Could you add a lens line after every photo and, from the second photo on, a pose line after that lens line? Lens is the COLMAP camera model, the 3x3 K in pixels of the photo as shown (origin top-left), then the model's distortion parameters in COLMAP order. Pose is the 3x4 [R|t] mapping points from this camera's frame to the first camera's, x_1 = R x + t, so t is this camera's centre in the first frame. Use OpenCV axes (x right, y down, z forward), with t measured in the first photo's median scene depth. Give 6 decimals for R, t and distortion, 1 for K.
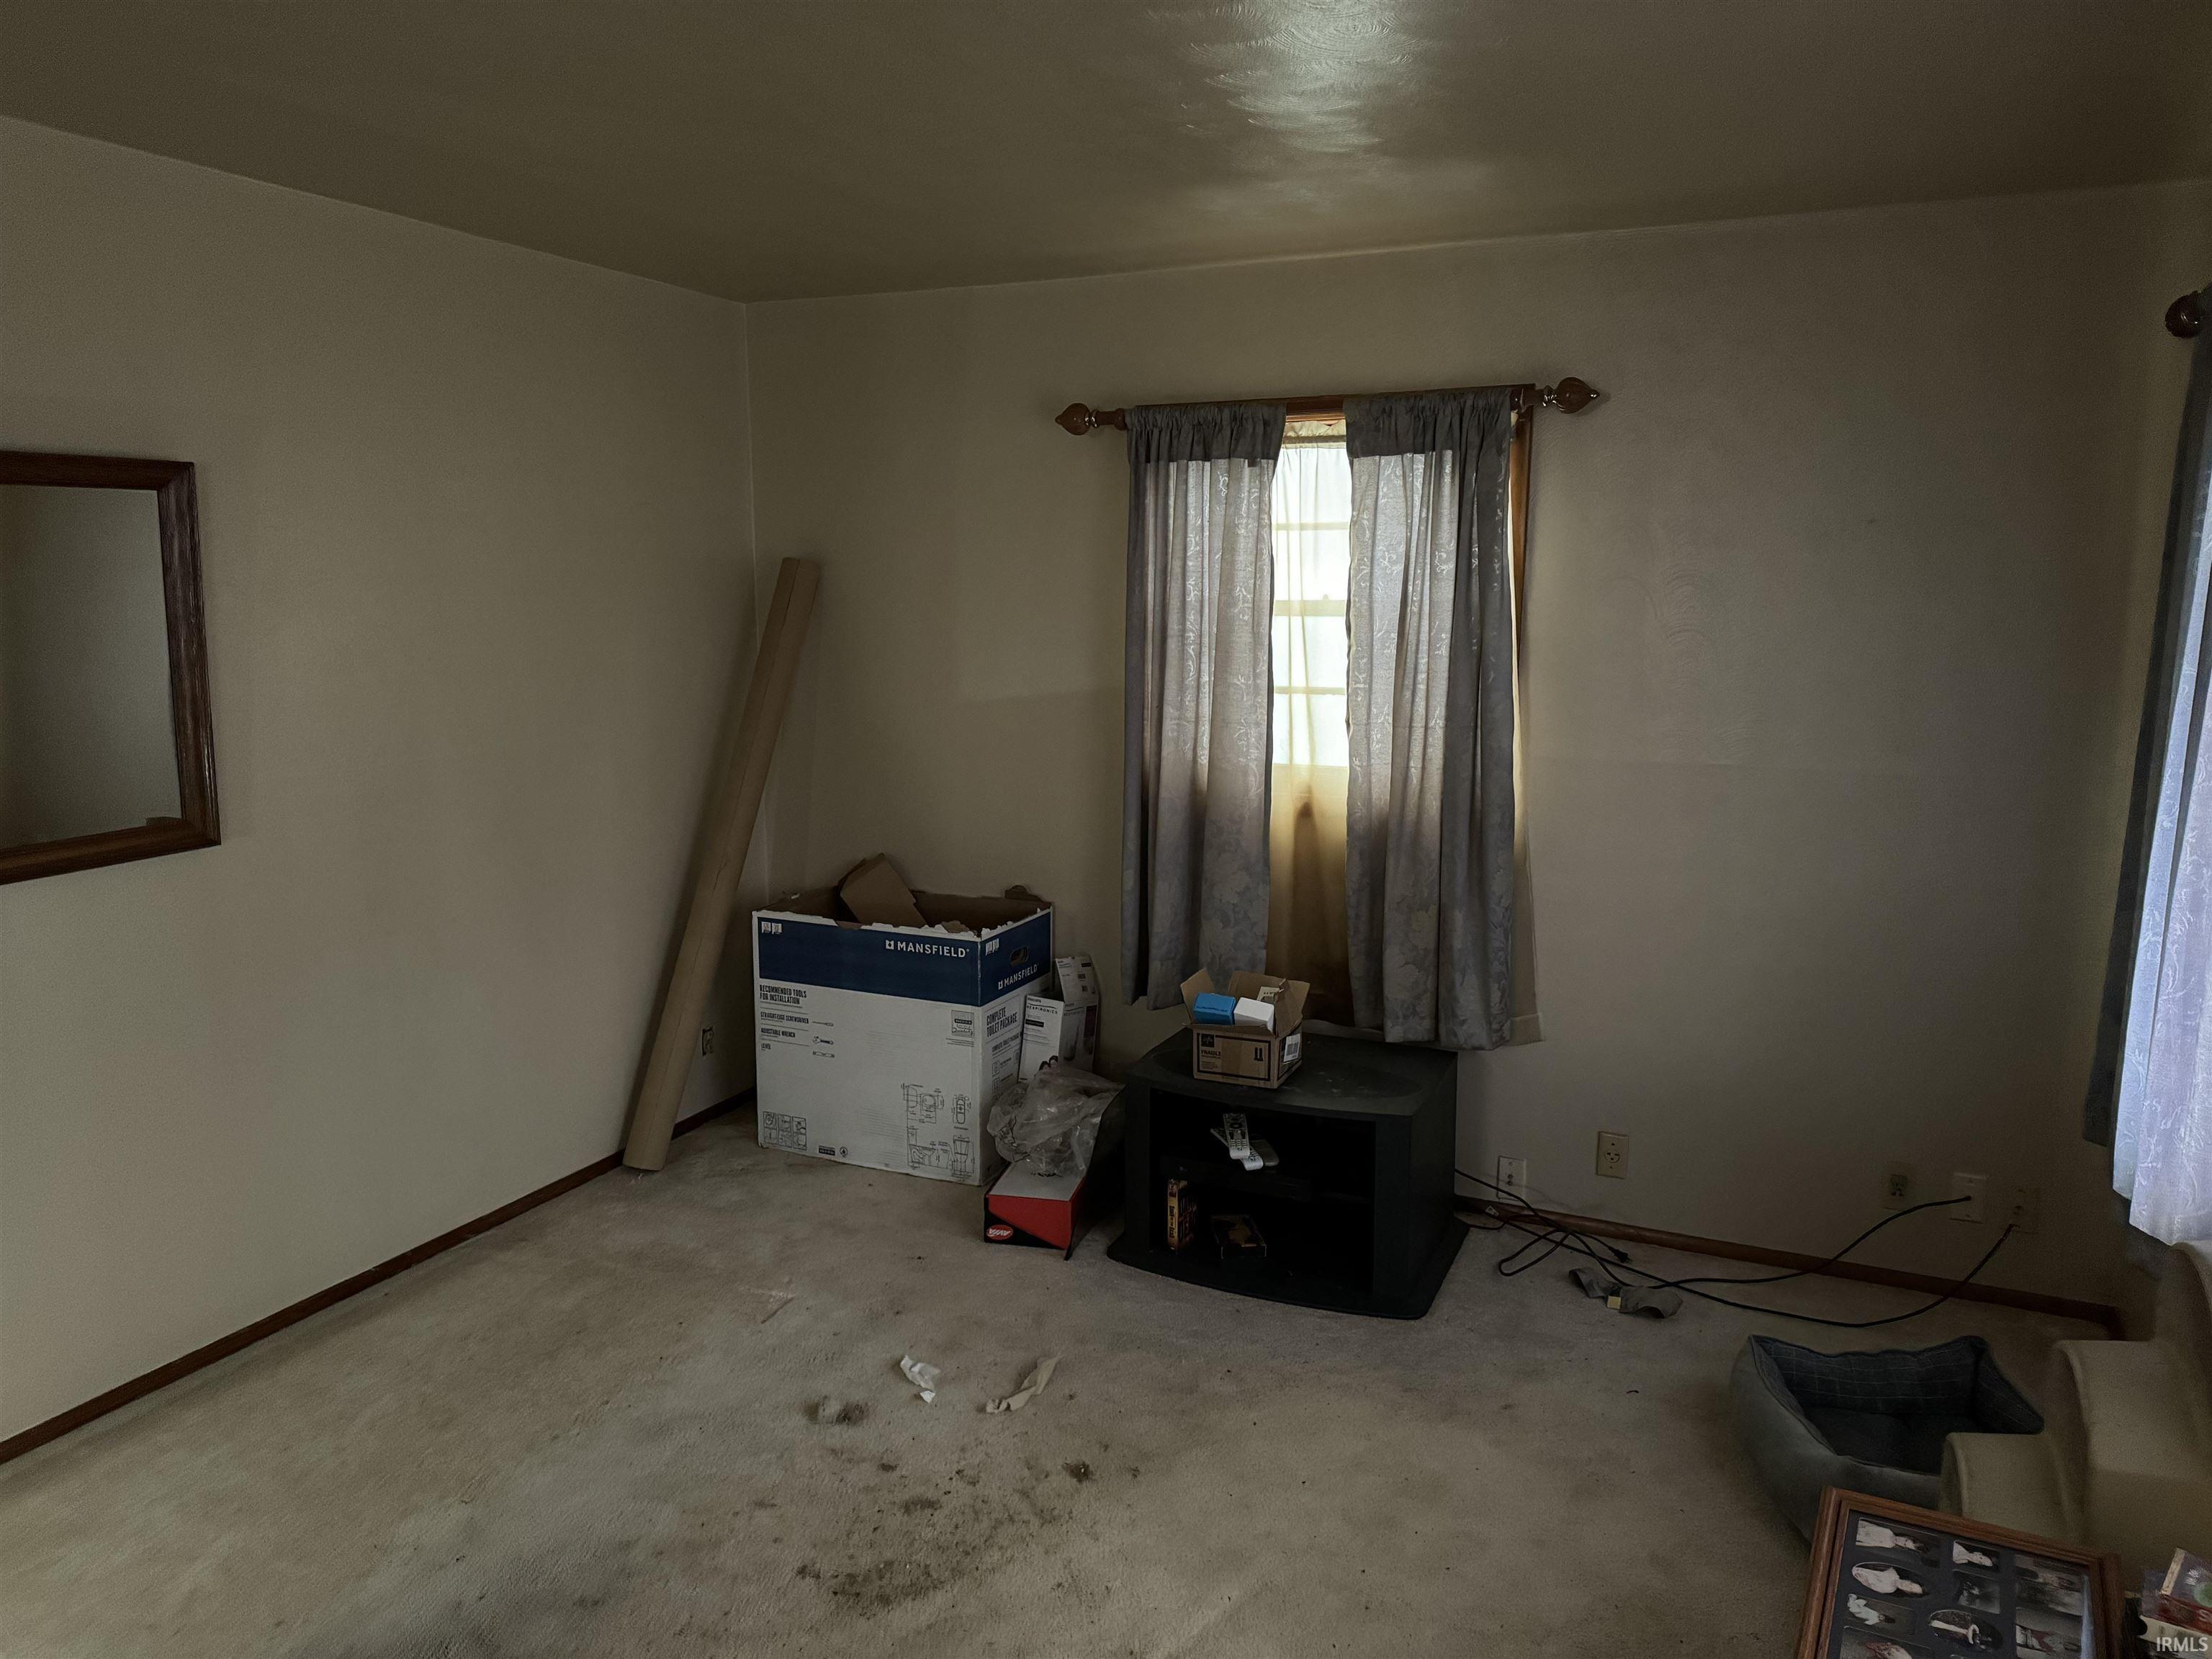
lens RADIAL K [[1557.4, 0, 1106.0], [0, 1557.4, 829.5], [0, 0, 1]] dist [0.141675, -0.229337]
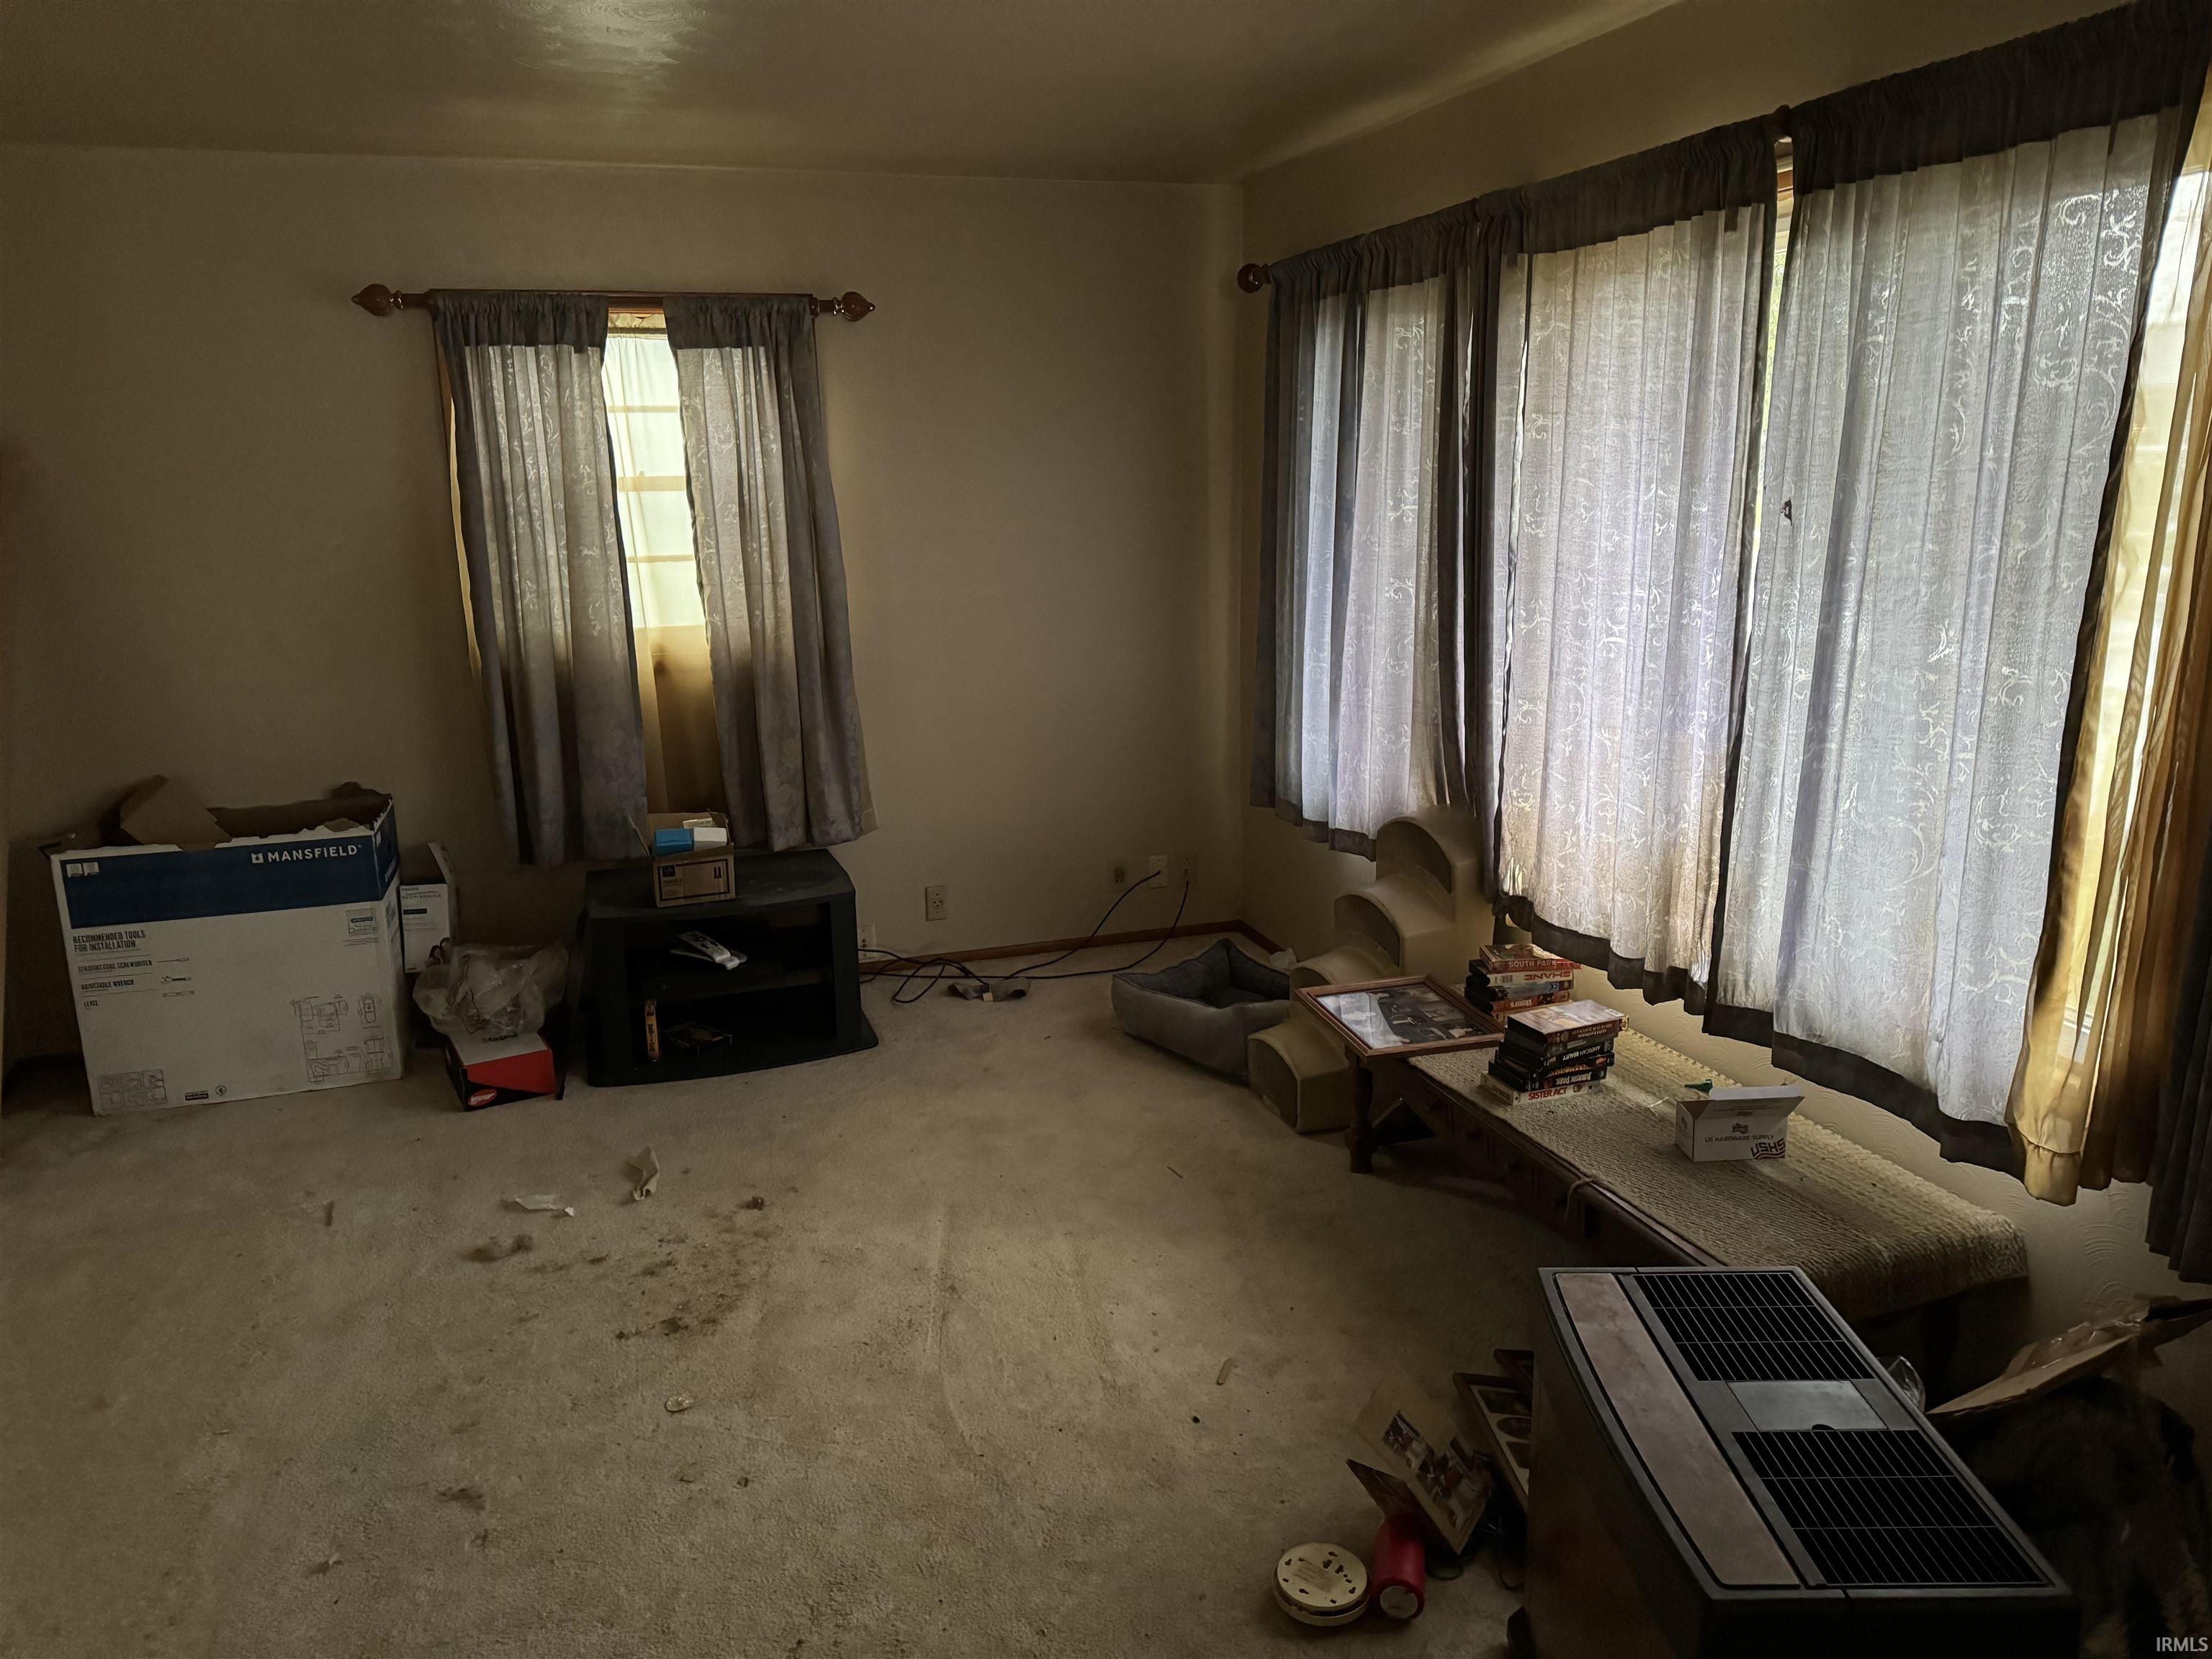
lens RADIAL K [[1557.4, 0, 1106.0], [0, 1557.4, 829.5], [0, 0, 1]] dist [0.141675, -0.229337]
pose [[0.731297, -0.174492, 0.659361, -0.421885], [0.130420, 0.984658, 0.115929, 0.013328], [-0.669474, 0.001215, 0.742835, -0.056982]]
